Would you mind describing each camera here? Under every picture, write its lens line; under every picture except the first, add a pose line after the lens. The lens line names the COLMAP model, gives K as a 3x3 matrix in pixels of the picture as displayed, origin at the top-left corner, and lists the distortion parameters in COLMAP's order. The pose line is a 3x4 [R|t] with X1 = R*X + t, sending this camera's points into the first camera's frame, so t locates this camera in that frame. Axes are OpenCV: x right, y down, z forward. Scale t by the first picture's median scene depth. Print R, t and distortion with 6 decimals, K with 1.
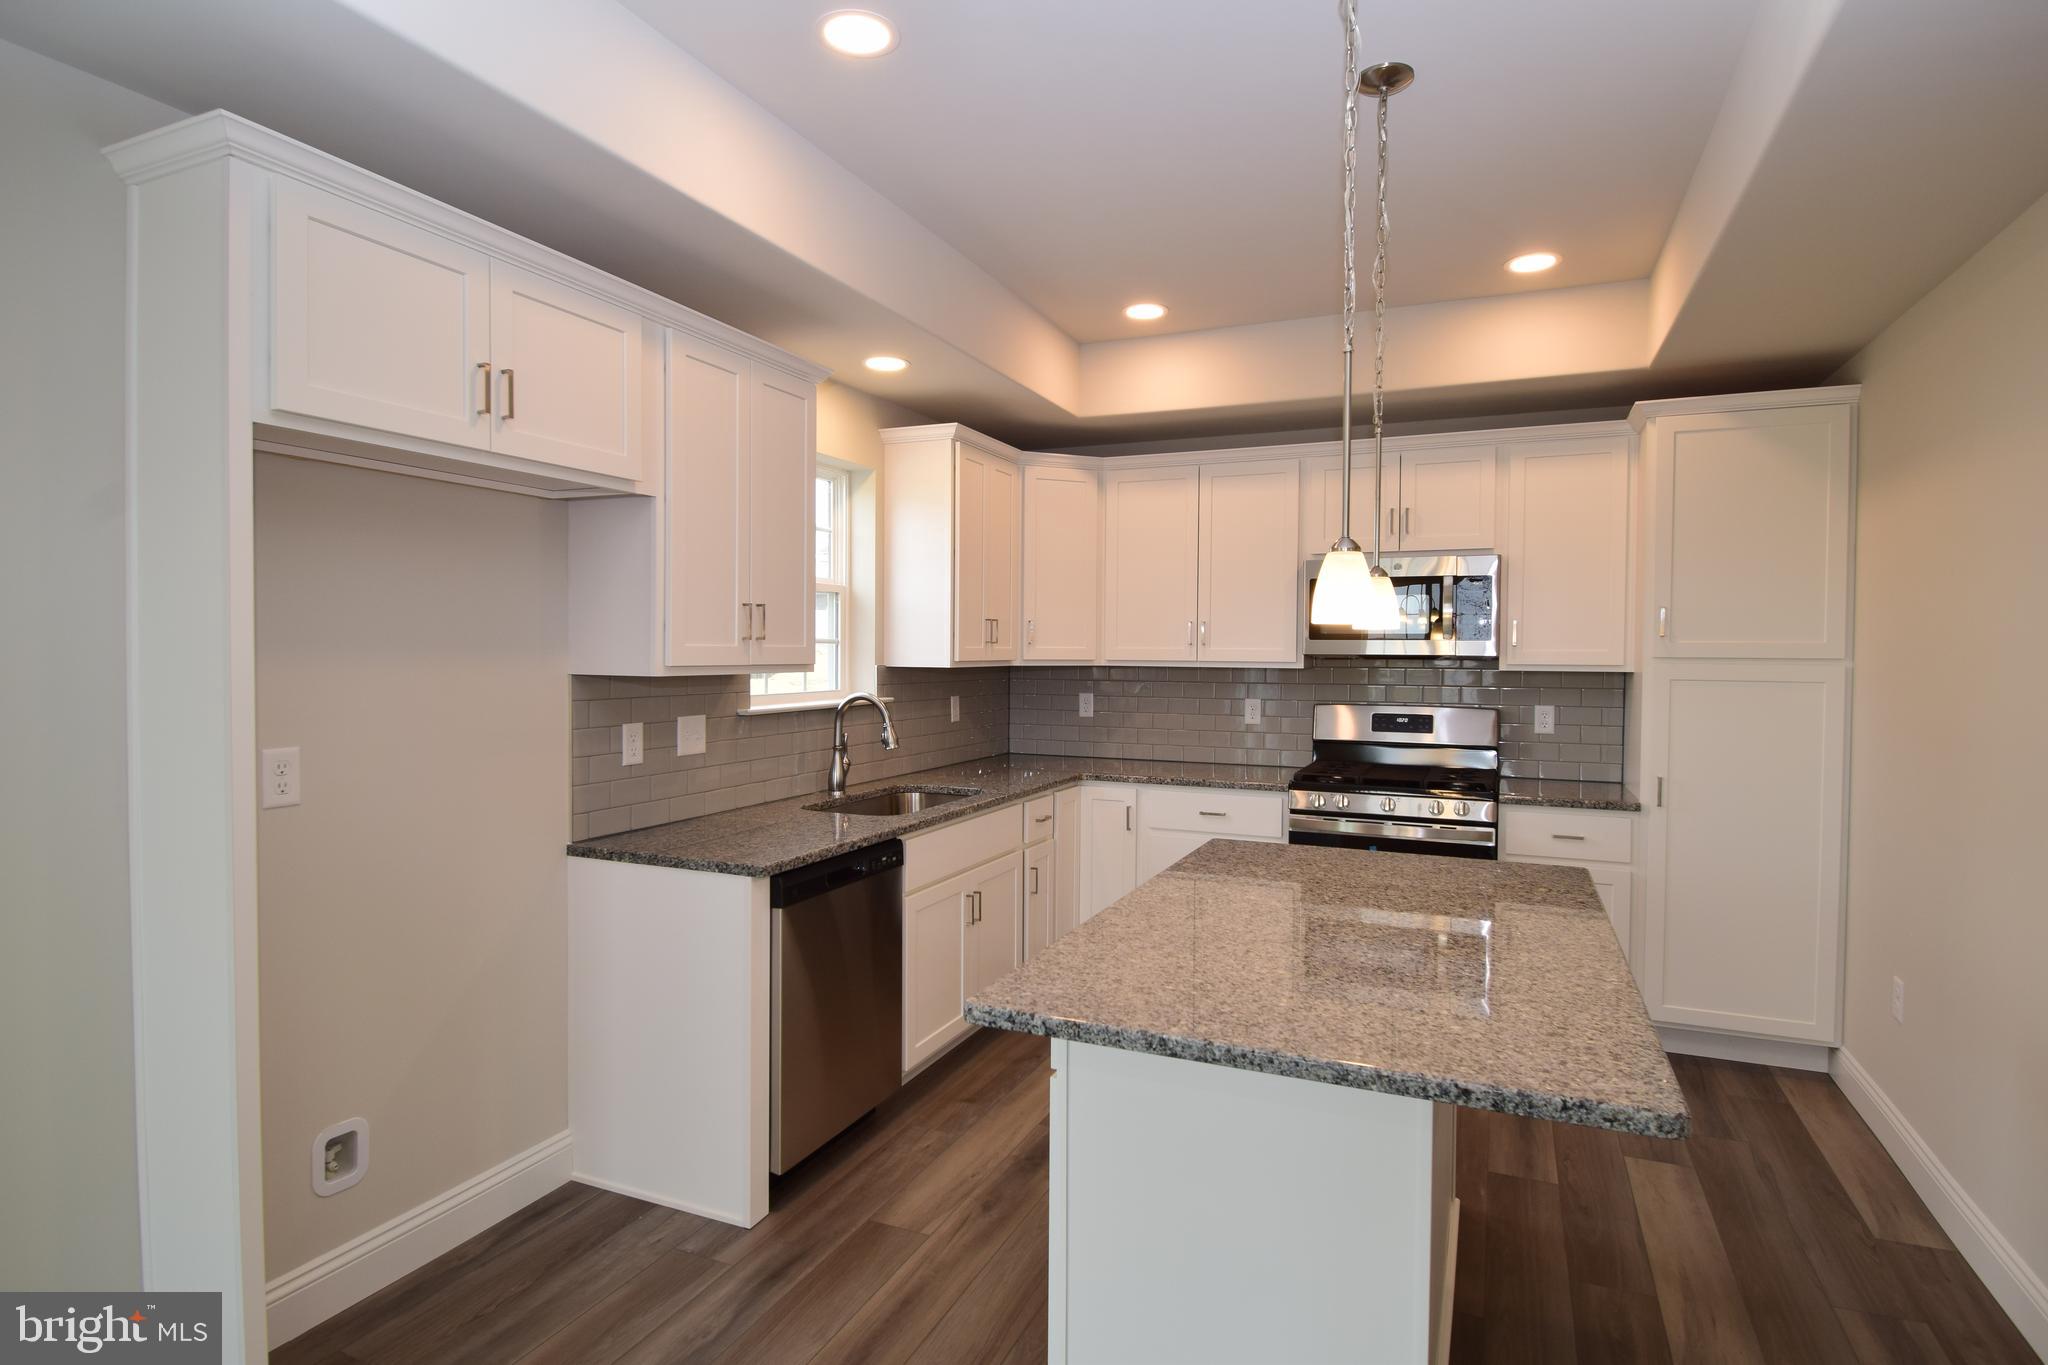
lens RADIAL K [[1054.9, 0, 1028.4], [0, 1054.9, 678.5], [0, 0, 1]] dist [-0.004639, -0.003170]
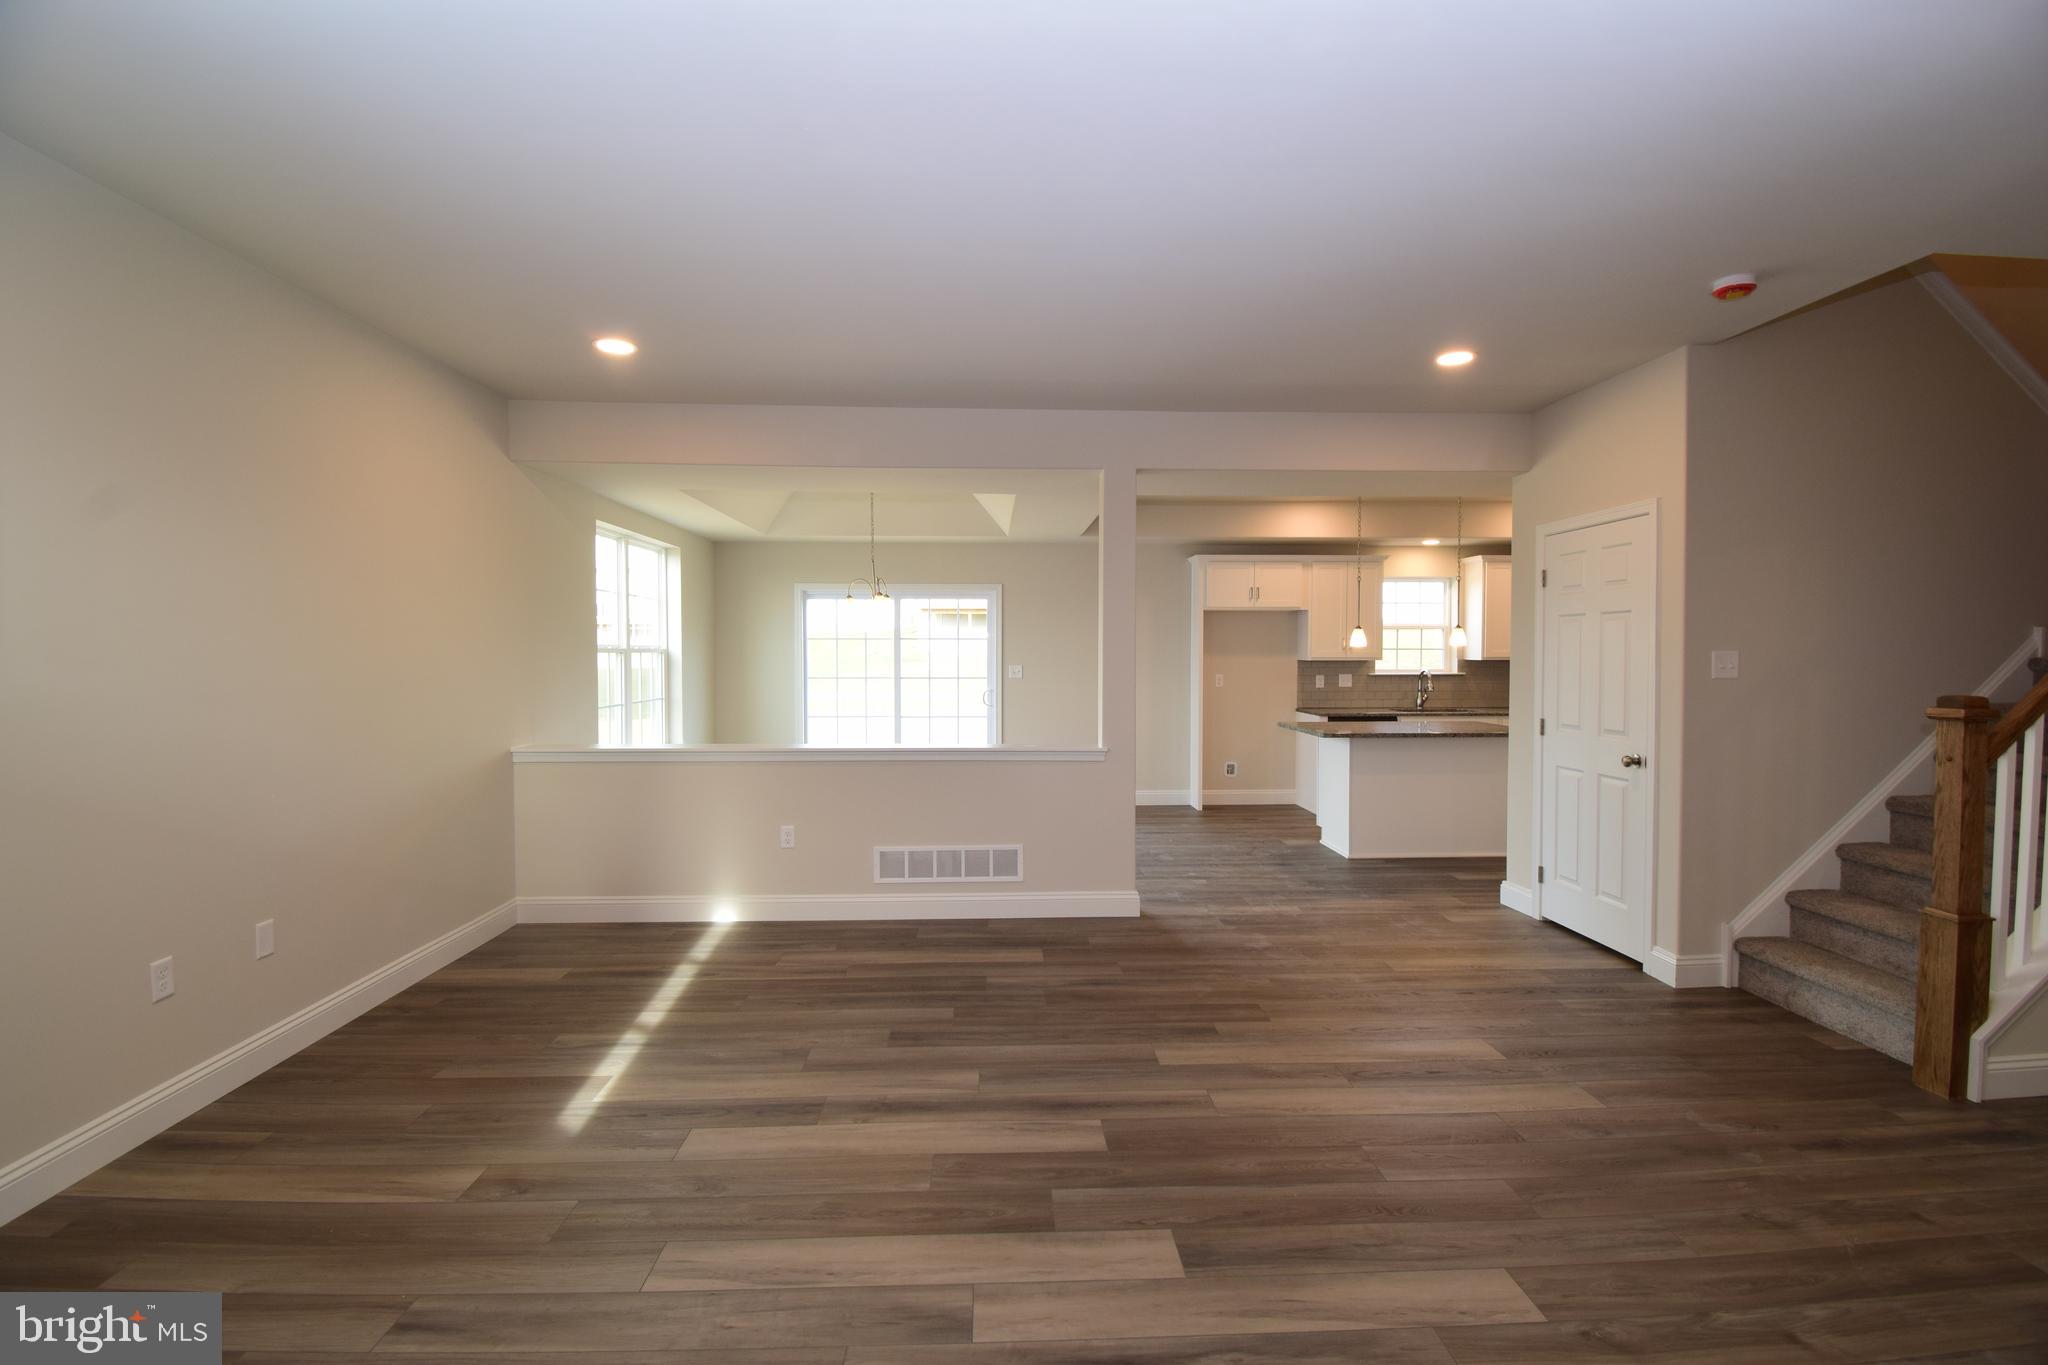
lens RADIAL K [[898.3, 0, 1012.3], [0, 898.3, 665.4], [0, 0, 1]] dist [0.002509, -0.013402]
pose [[0.427567, 0.013659, -0.903880, 1.746104], [-0.019686, 0.999789, 0.005796, 0.014544], [0.903769, 0.015315, 0.427746, -1.066665]]
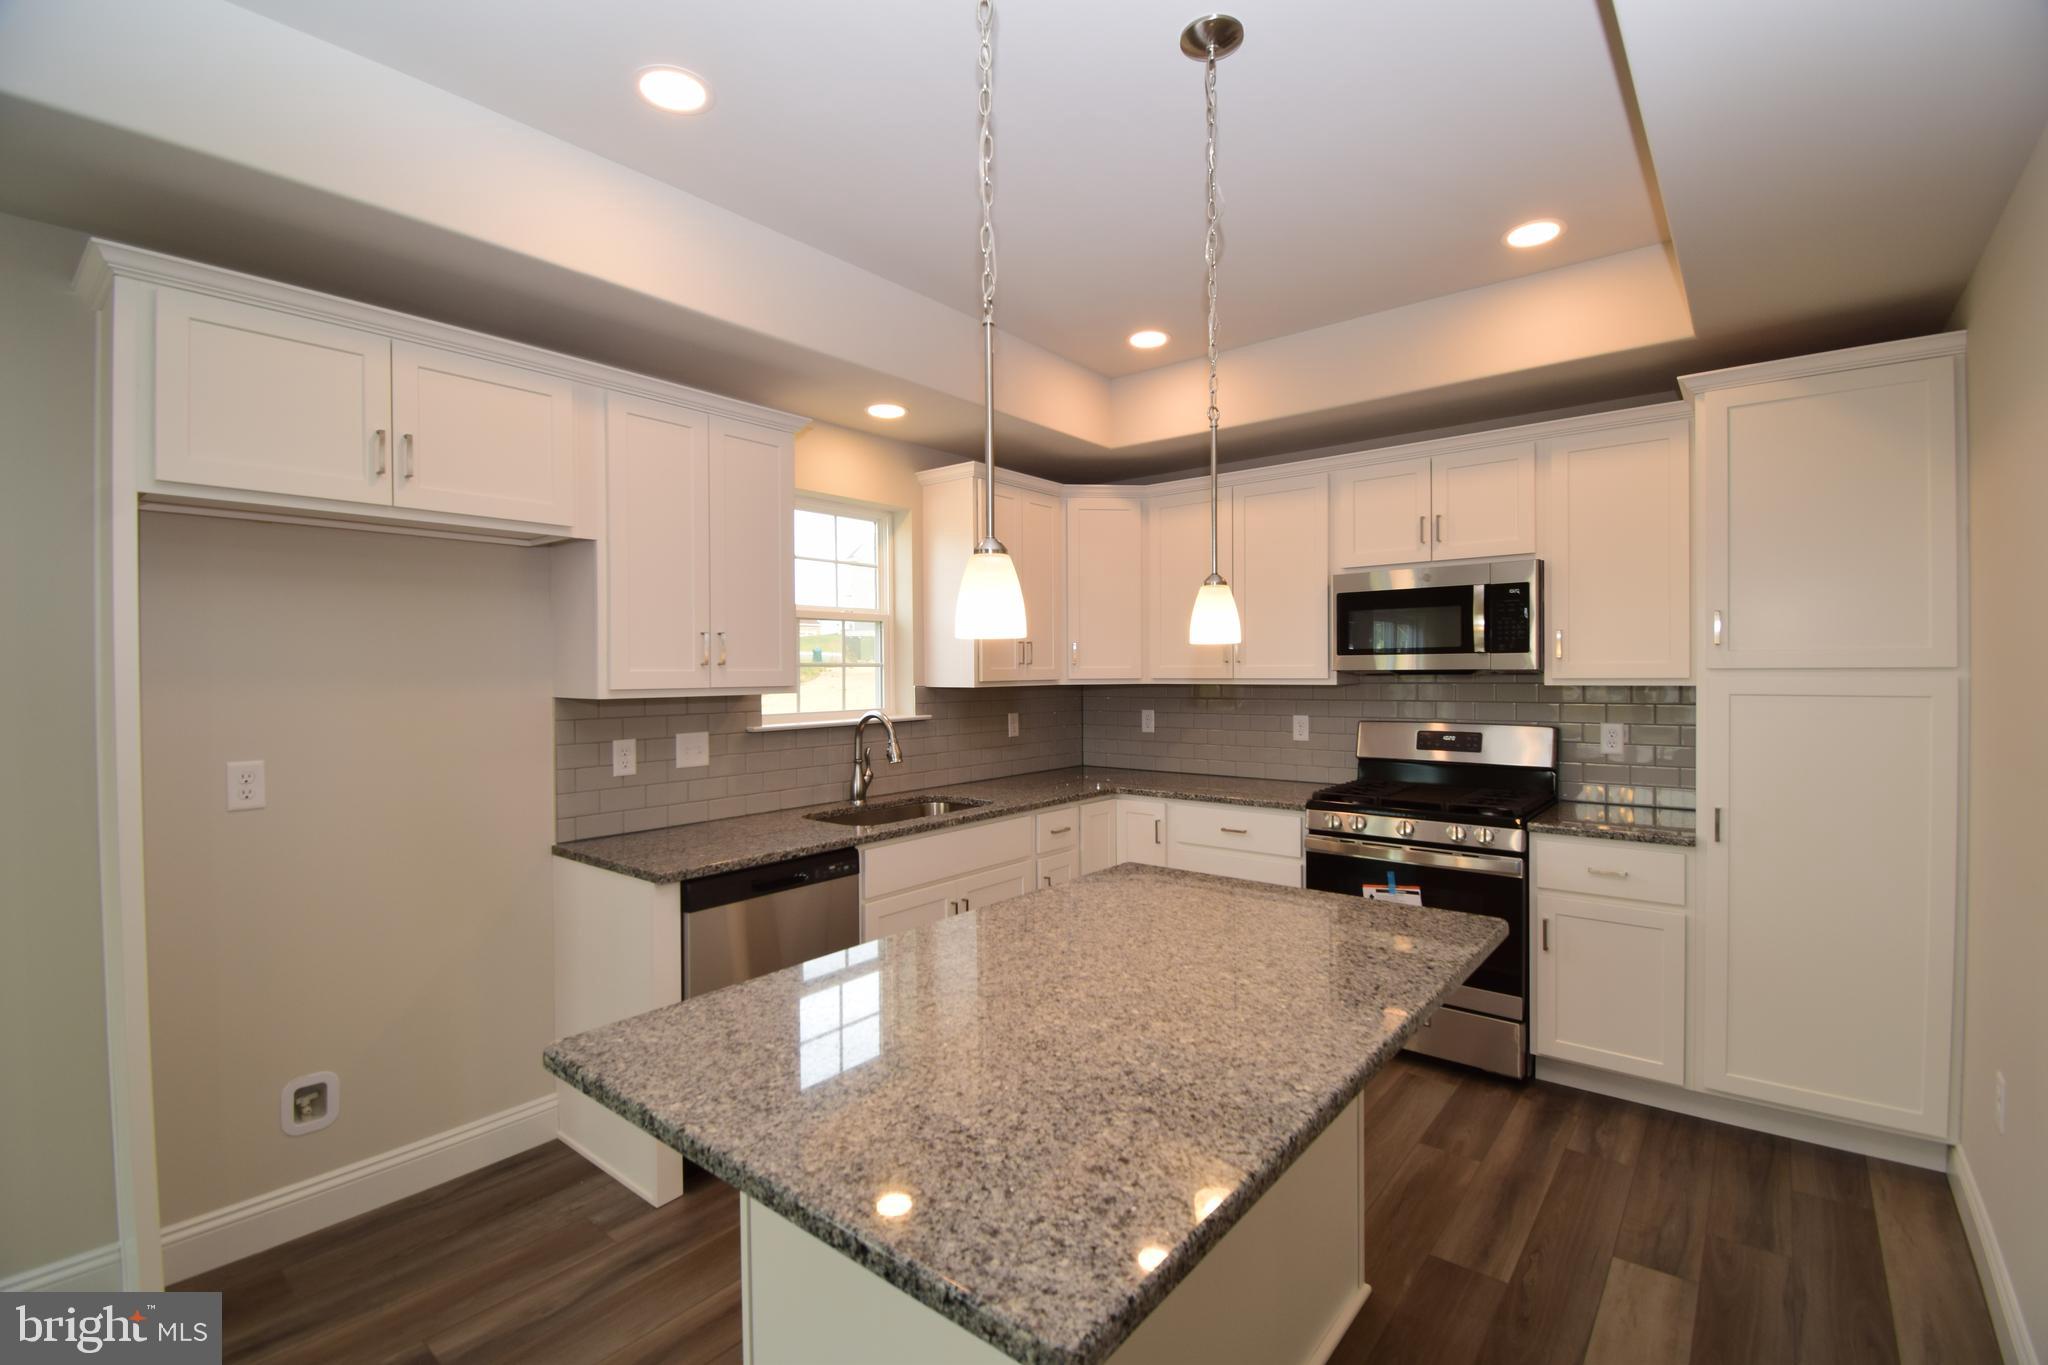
lens RADIAL K [[898.3, 0, 1032.5], [0, 898.3, 681.3], [0, 0, 1]] dist [0.002509, -0.013402]
pose [[0.964799, -0.010661, -0.262772, 0.308605], [0.006734, 0.999852, -0.015842, -0.002364], [0.262902, 0.013515, 0.964728, 0.175558]]
